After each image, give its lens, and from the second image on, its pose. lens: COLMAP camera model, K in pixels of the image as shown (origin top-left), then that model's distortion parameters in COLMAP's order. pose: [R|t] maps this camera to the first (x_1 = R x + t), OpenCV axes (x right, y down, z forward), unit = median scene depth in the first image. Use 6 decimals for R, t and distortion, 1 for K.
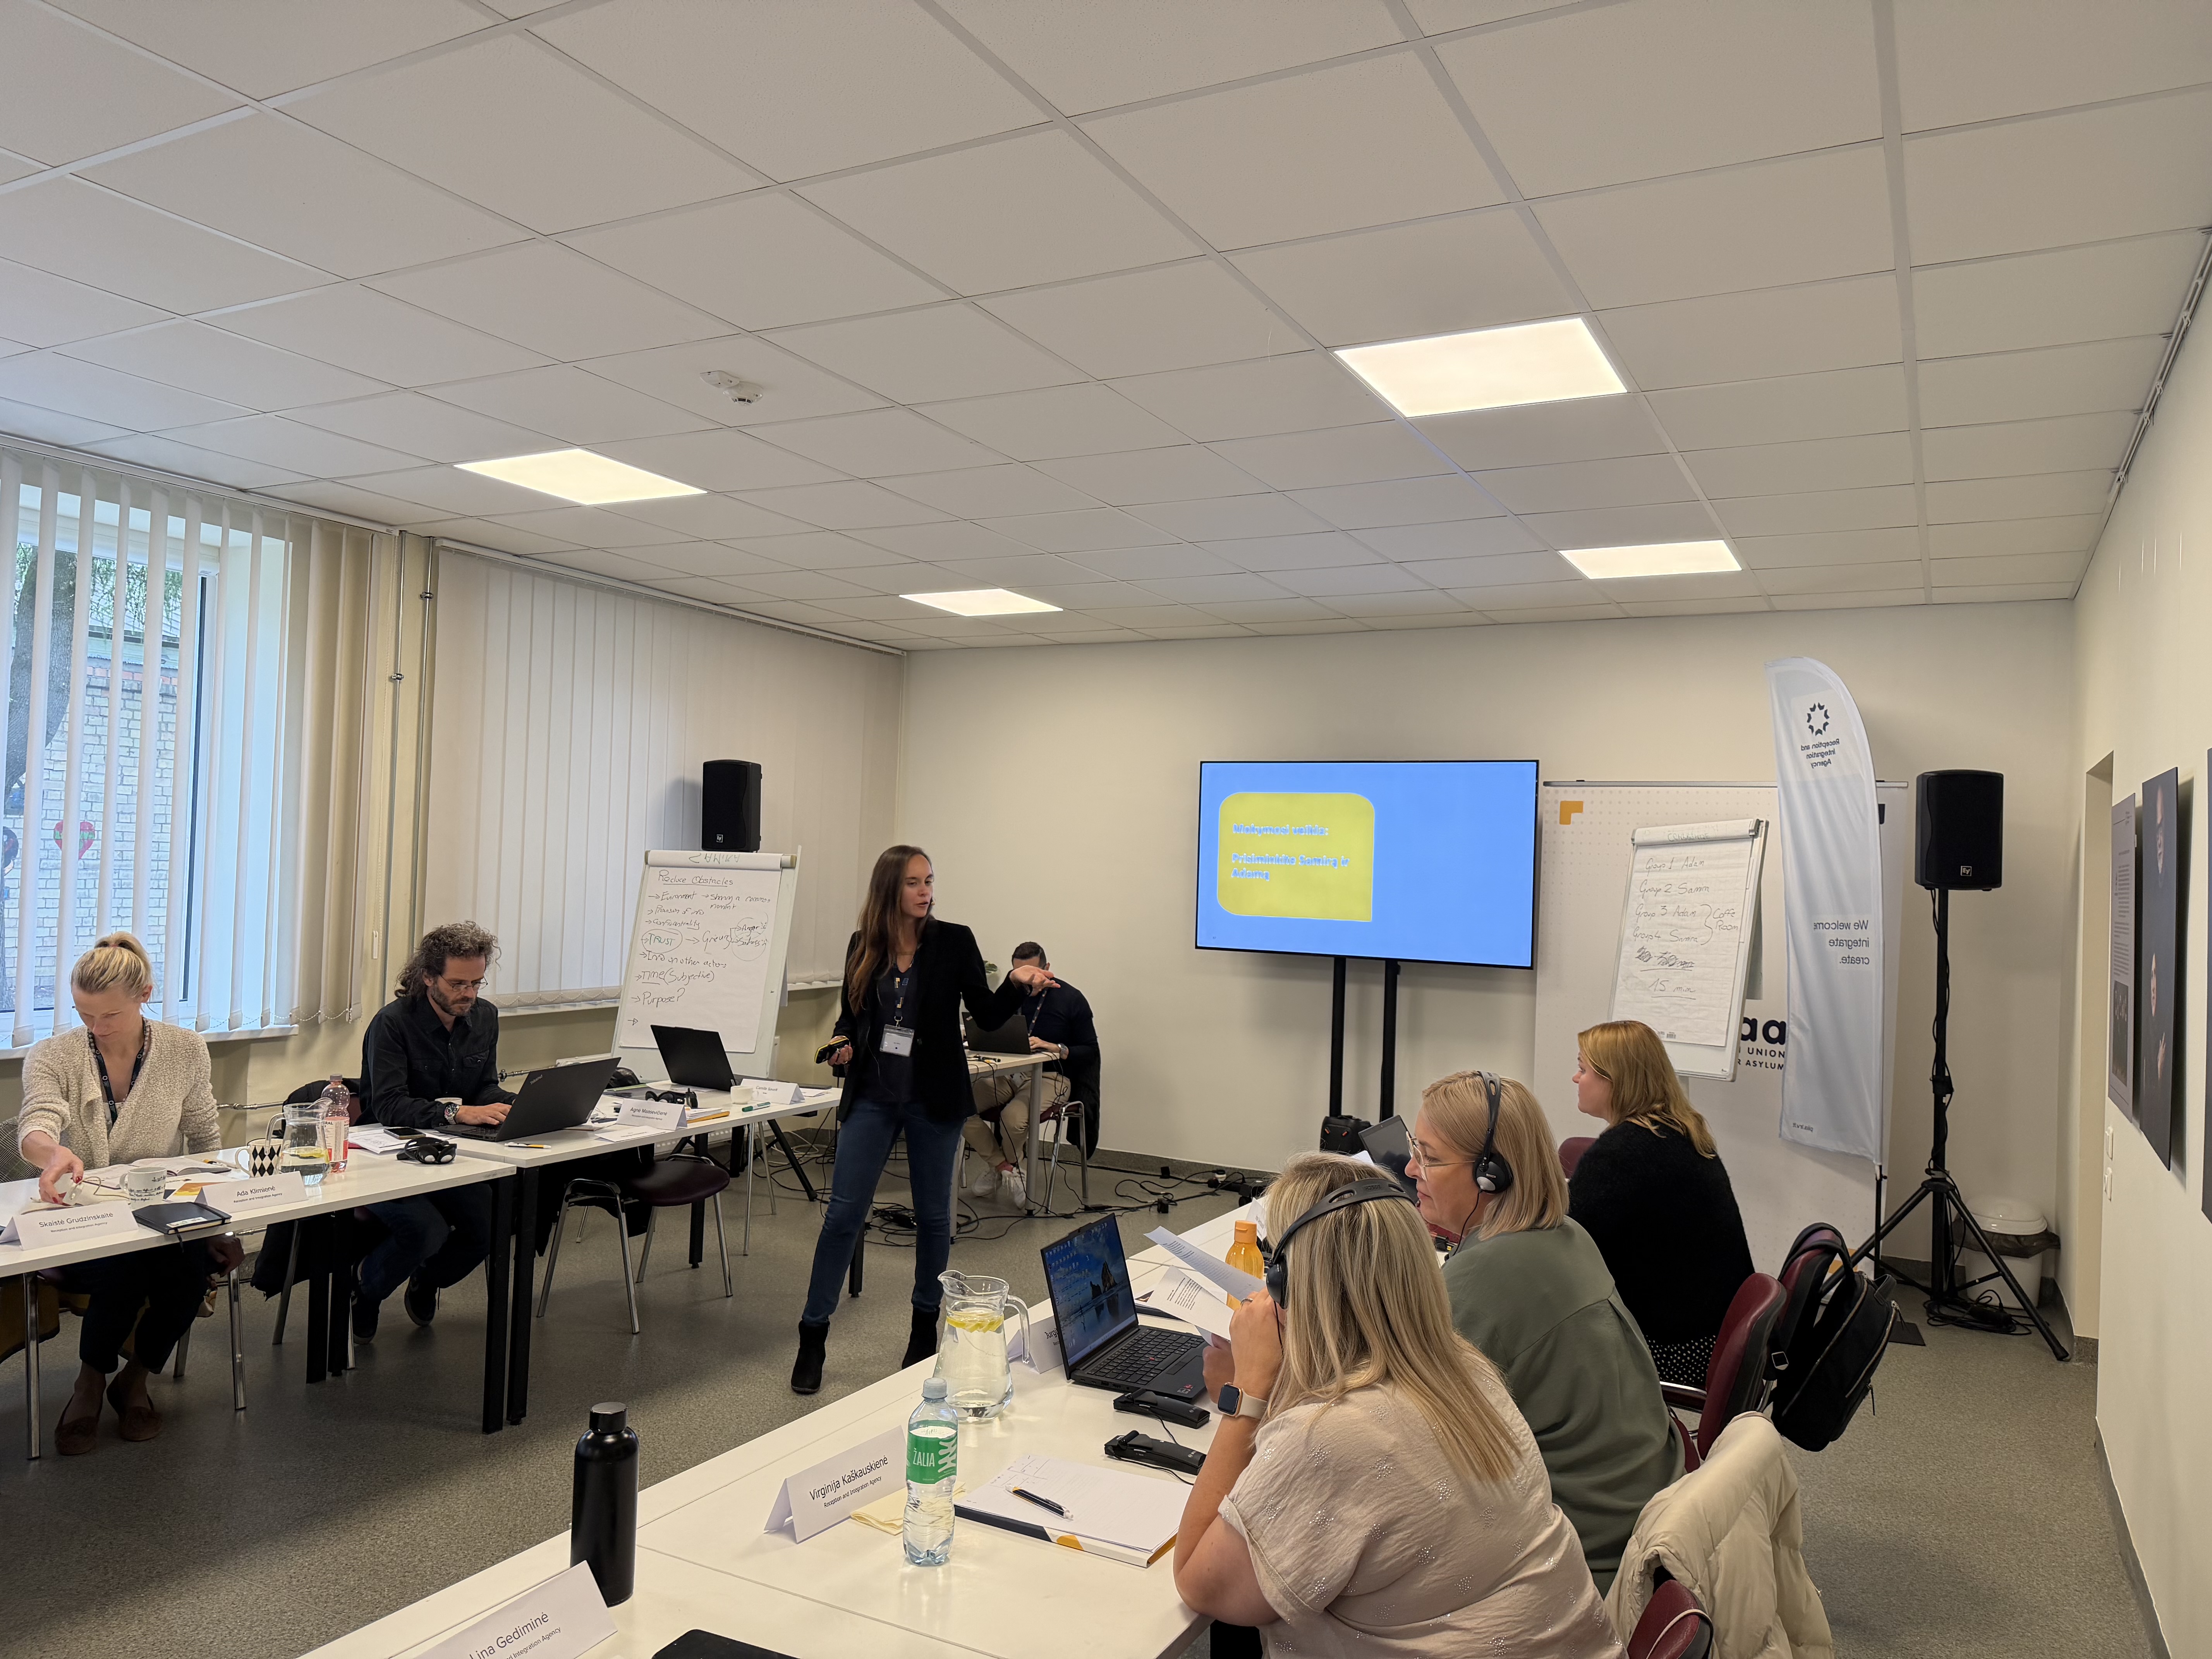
lens RADIAL K [[1545.9, 0, 1113.4], [0, 1545.9, 830.0], [0, 0, 1]] dist [0.037364, -0.042536]
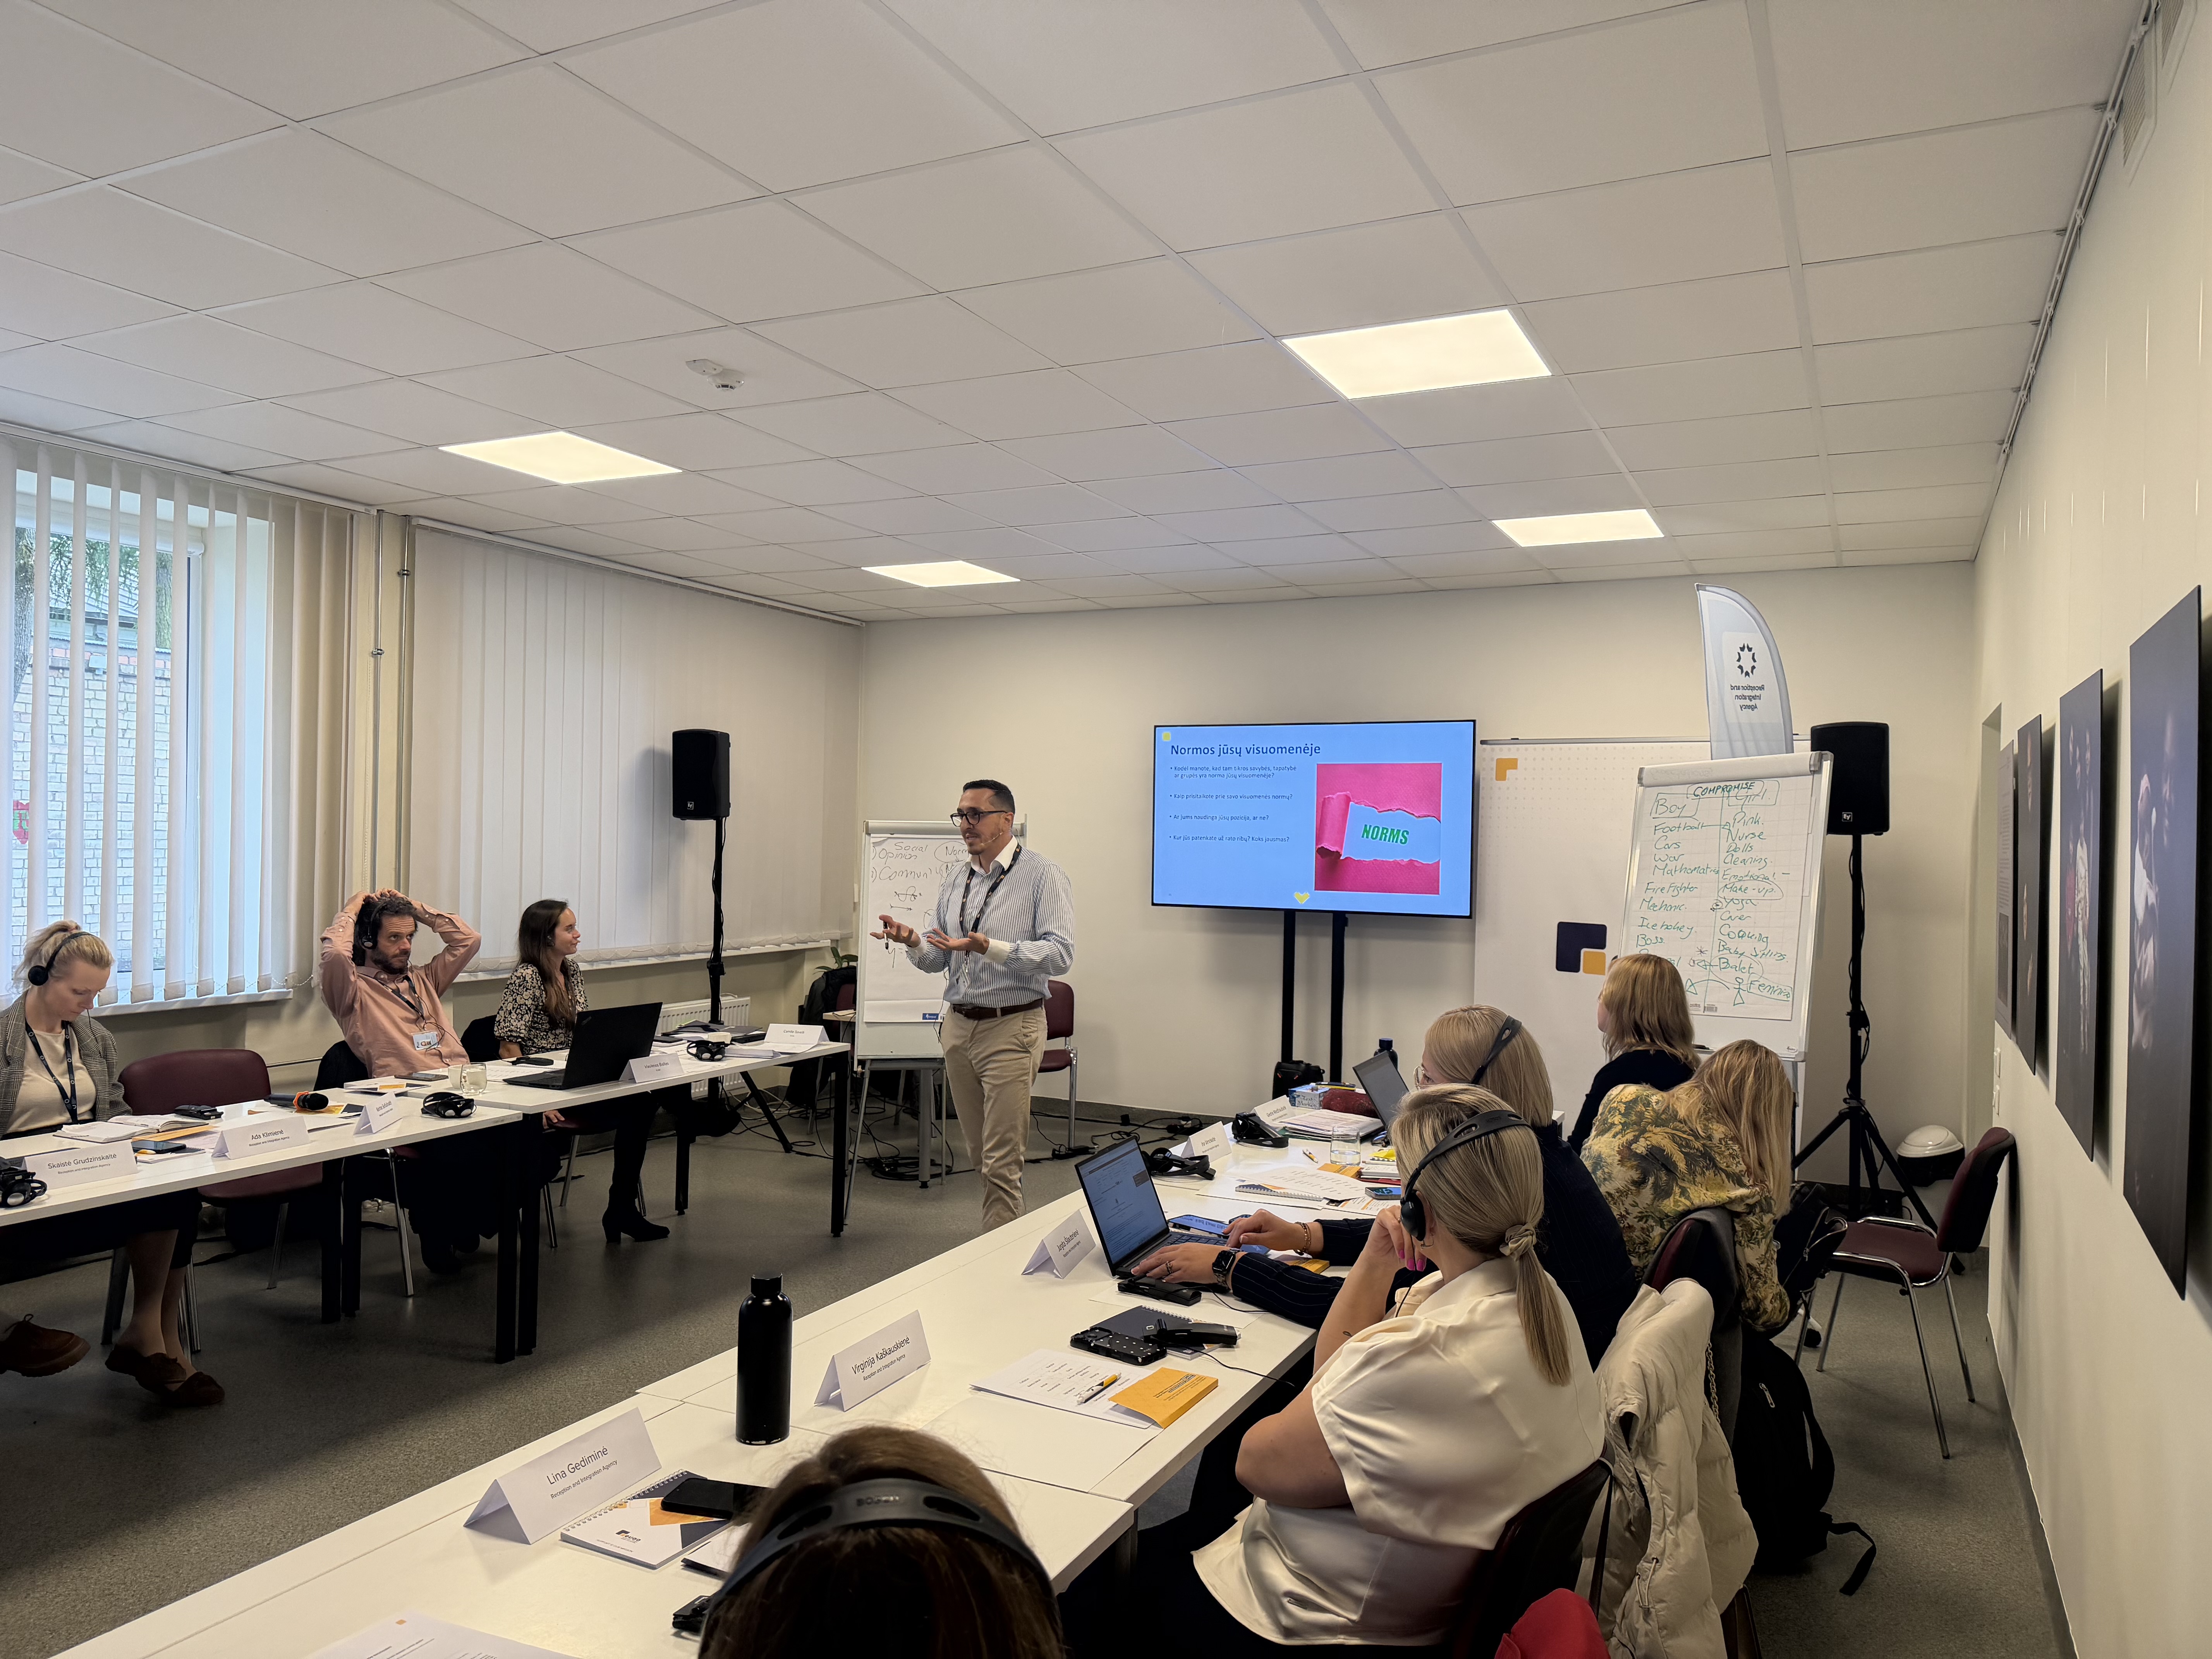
lens RADIAL K [[1541.1, 0, 1106.0], [0, 1541.1, 829.5], [0, 0, 1]] dist [0.037978, -0.041112]
pose [[0.999428, -0.014896, 0.030371, -0.010720], [0.014262, 0.999678, 0.020982, 0.004611], [-0.030673, -0.020536, 0.999318, -0.047367]]
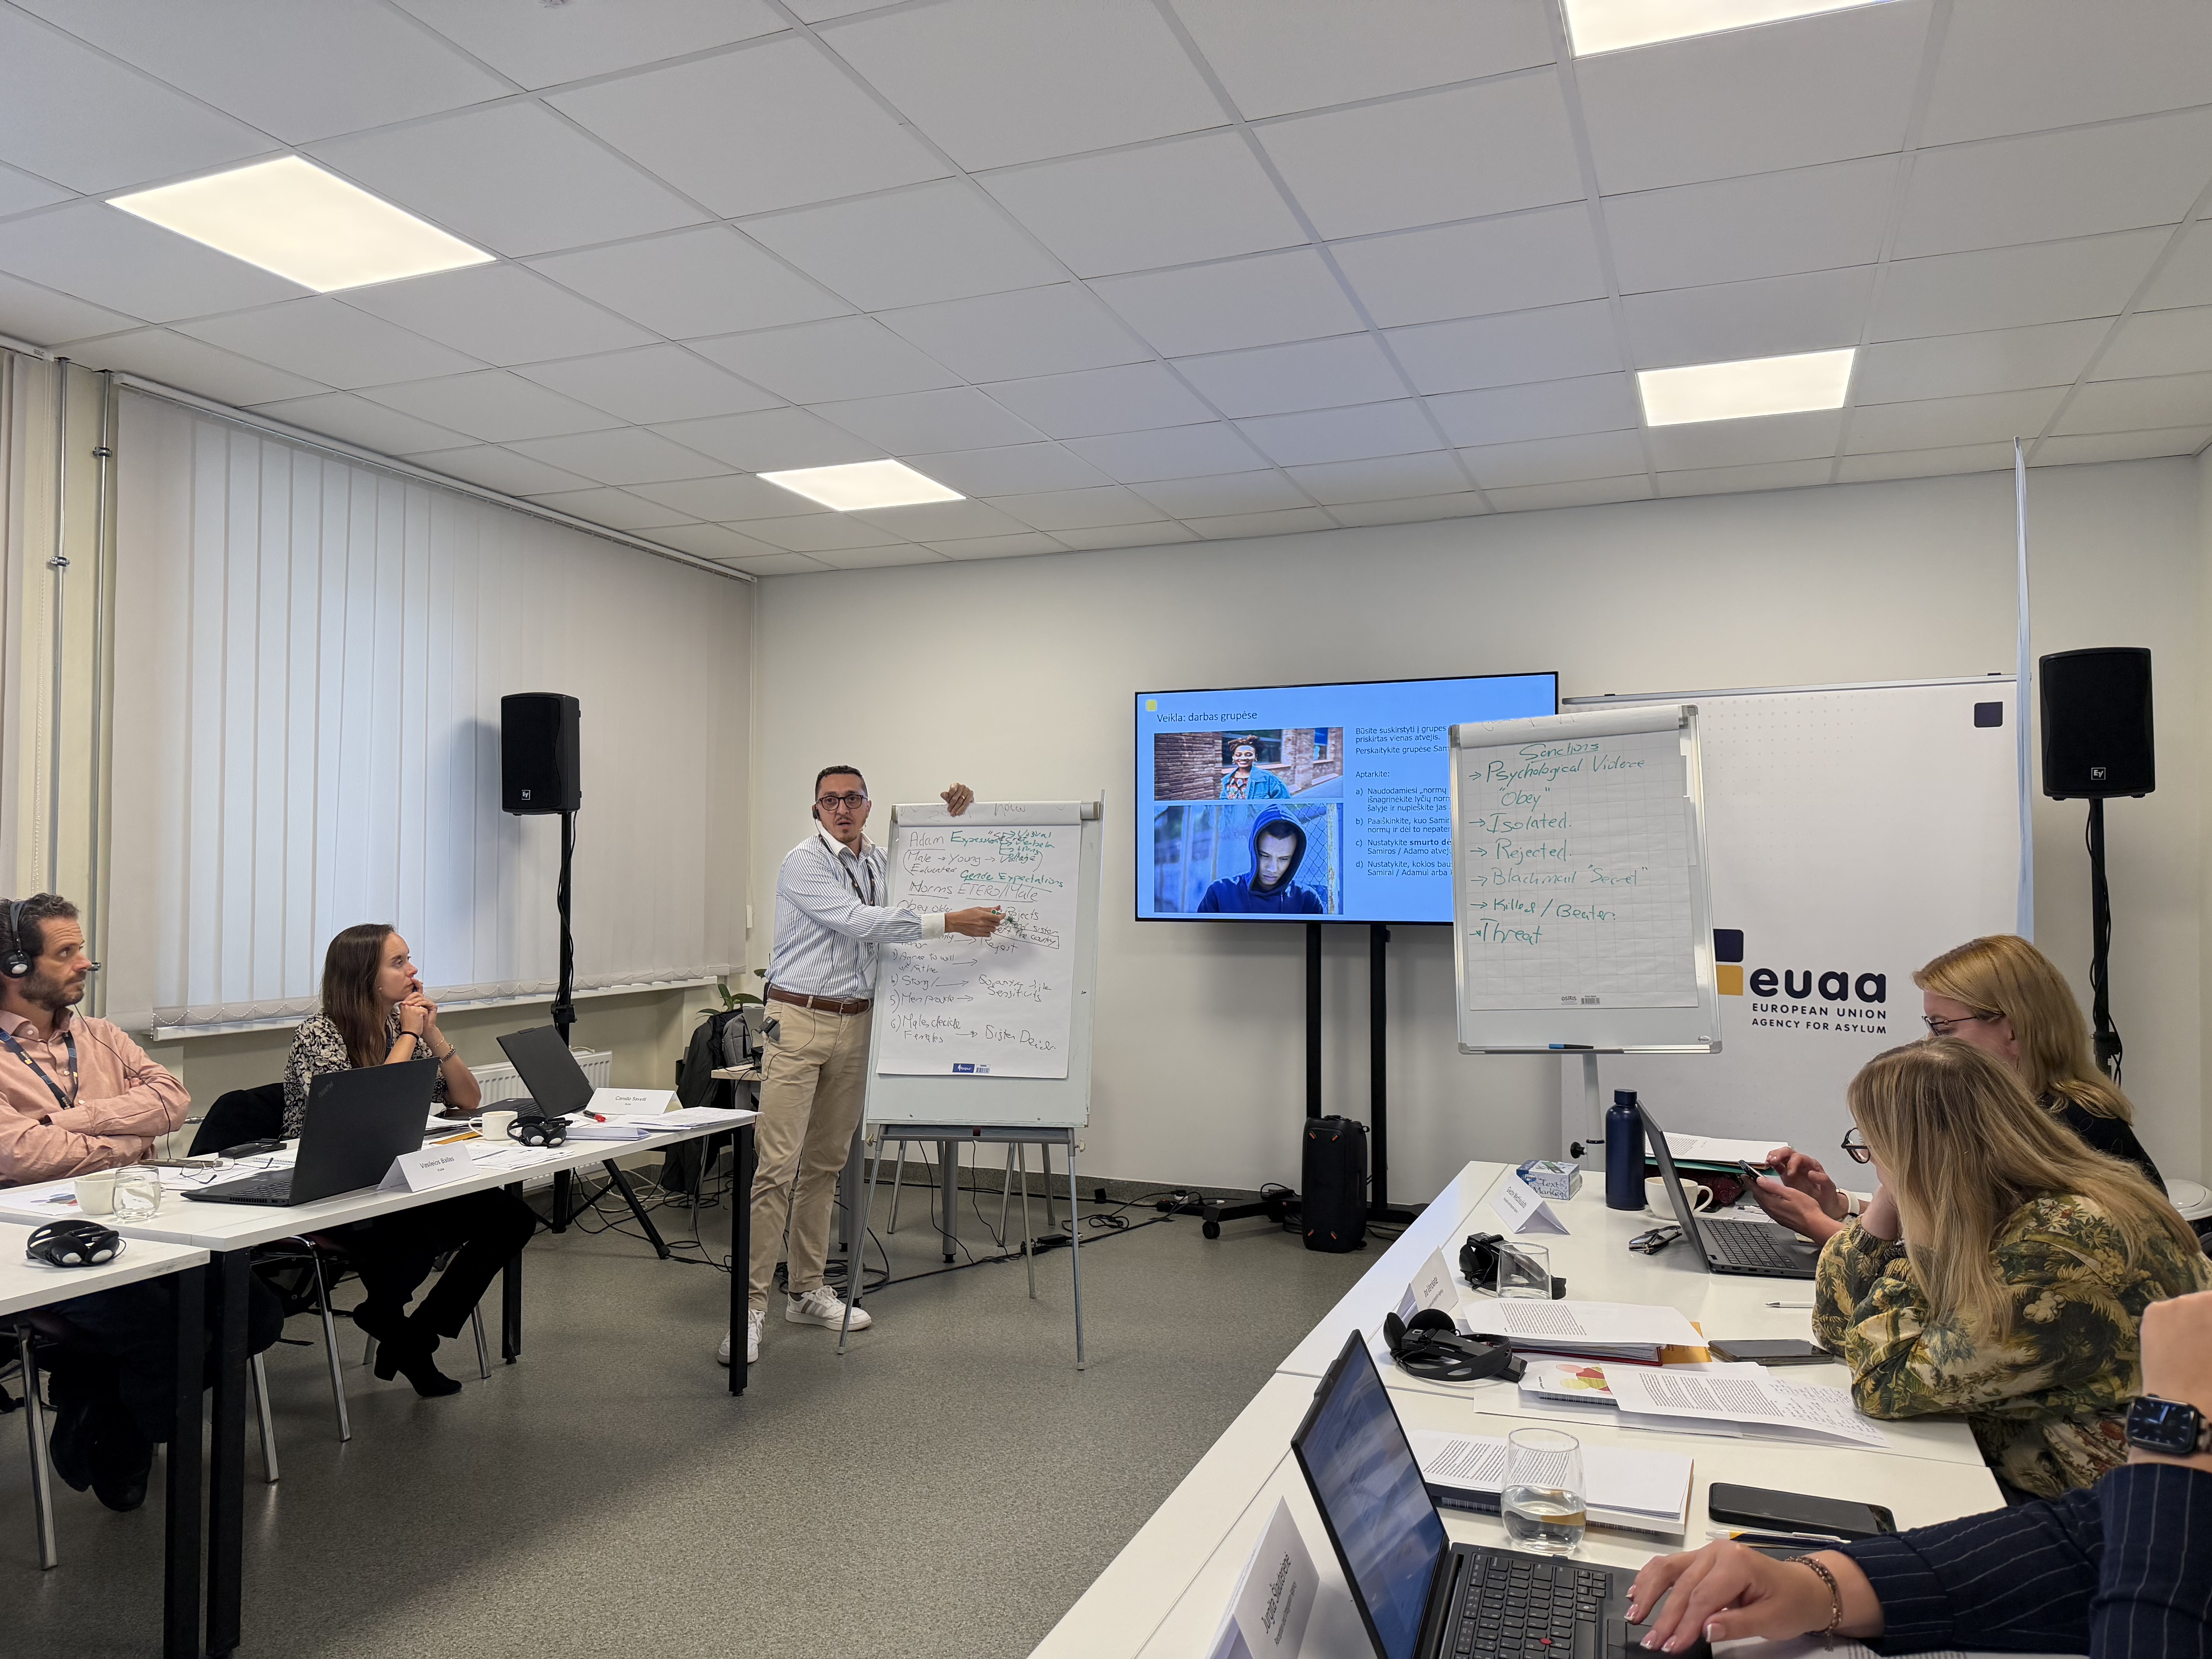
lens RADIAL K [[1561.3, 0, 1102.7], [0, 1561.3, 836.9], [0, 0, 1]] dist [0.001979, -0.008350]
pose [[0.994115, -0.027650, 0.104740, -0.063237], [0.028049, 0.999604, -0.002335, 0.044236], [-0.104634, 0.005259, 0.994497, 0.242554]]
